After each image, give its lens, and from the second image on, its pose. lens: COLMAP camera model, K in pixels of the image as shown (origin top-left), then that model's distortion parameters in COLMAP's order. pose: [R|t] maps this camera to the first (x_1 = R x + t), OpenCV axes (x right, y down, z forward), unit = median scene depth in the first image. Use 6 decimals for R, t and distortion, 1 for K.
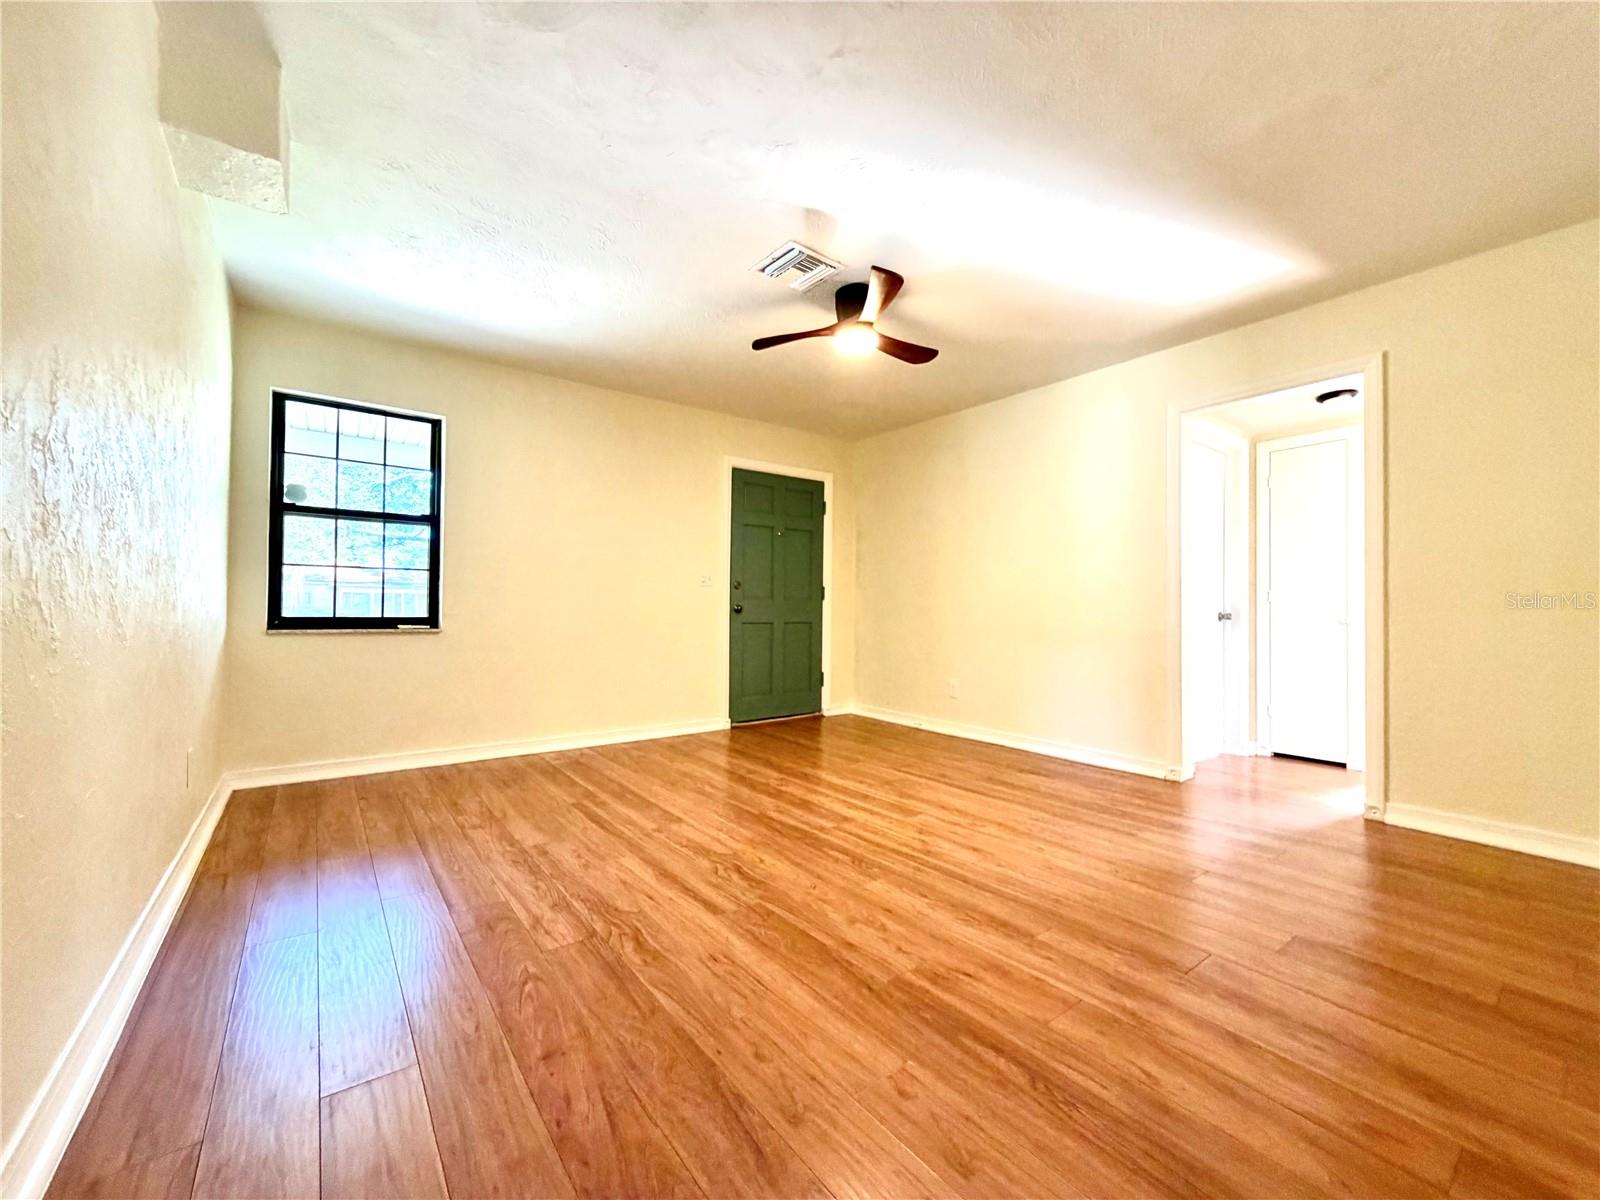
lens RADIAL K [[643.0, 0, 807.0], [0, 643.0, 598.7], [0, 0, 1]] dist [-0.002488, 0.001128]
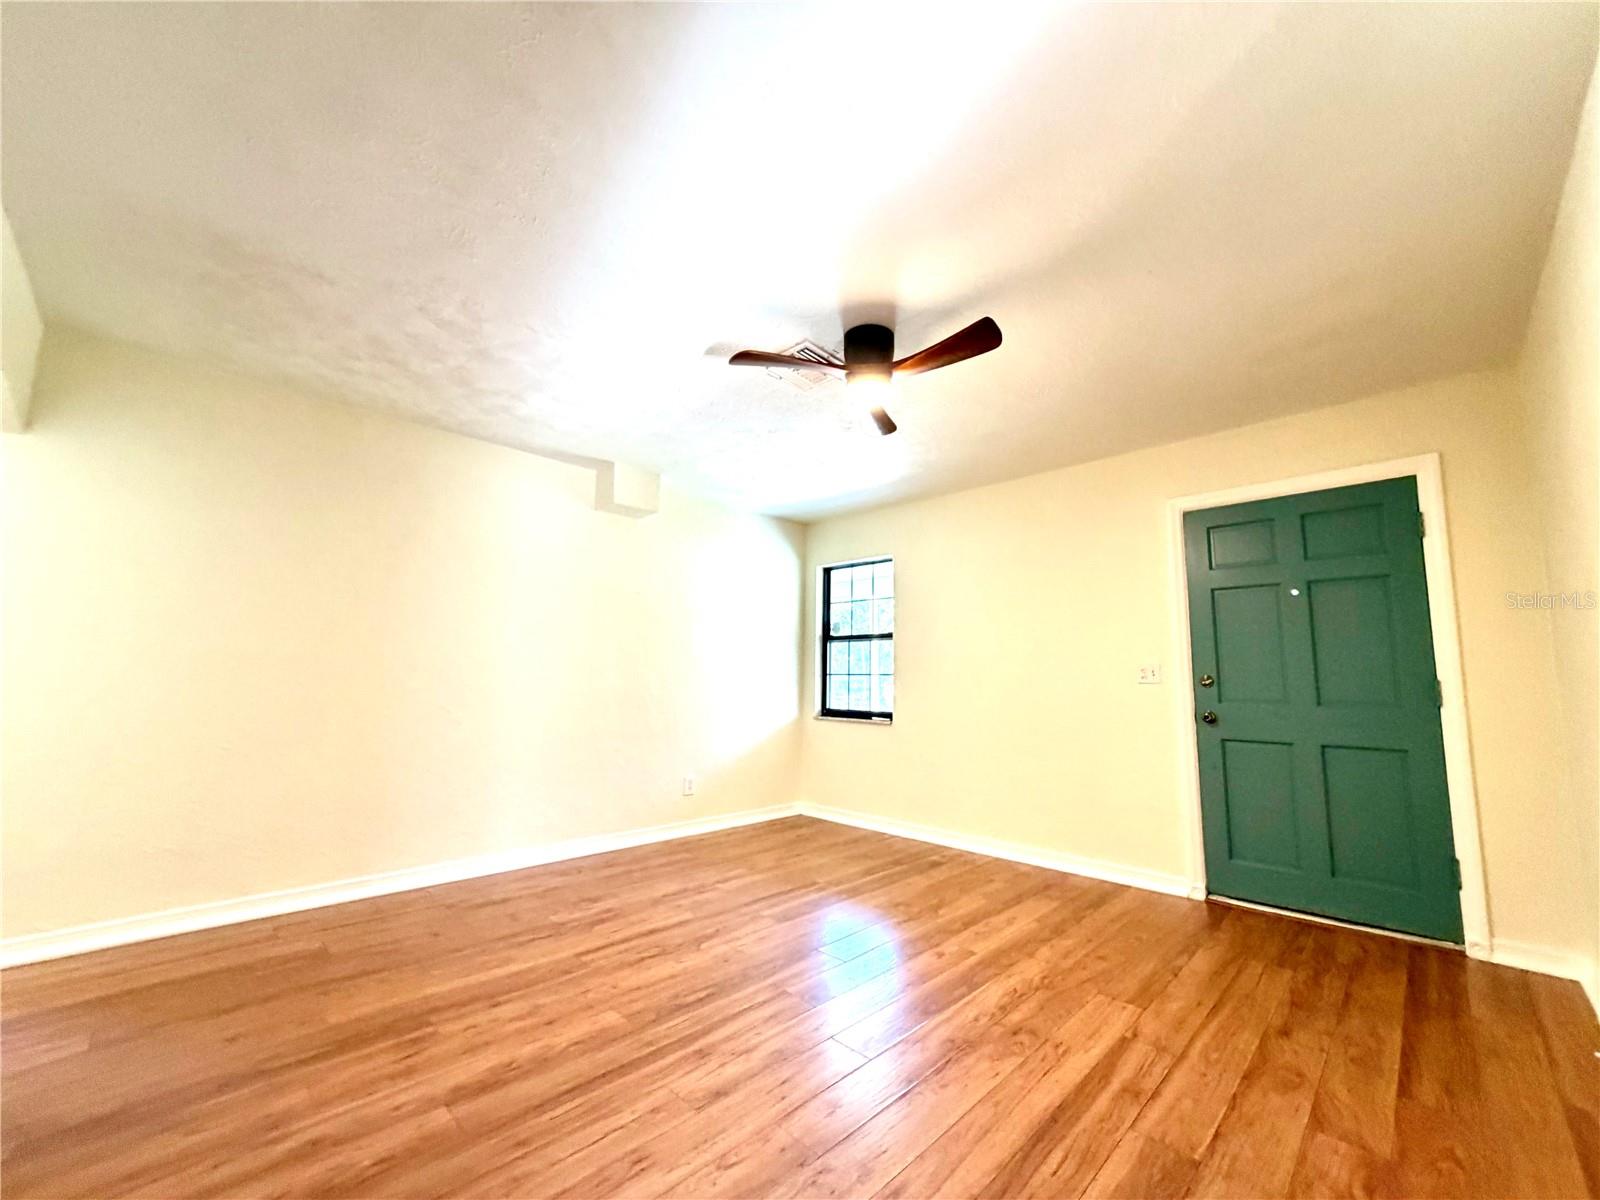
lens RADIAL K [[643.0, 0, 803.2], [0, 643.0, 601.9], [0, 0, 1]] dist [-0.002488, 0.001128]
pose [[0.128308, -0.126979, -0.983572, 0.833386], [0.007968, 0.991869, -0.127011, -0.034962], [0.991702, 0.008459, 0.128276, 0.821171]]
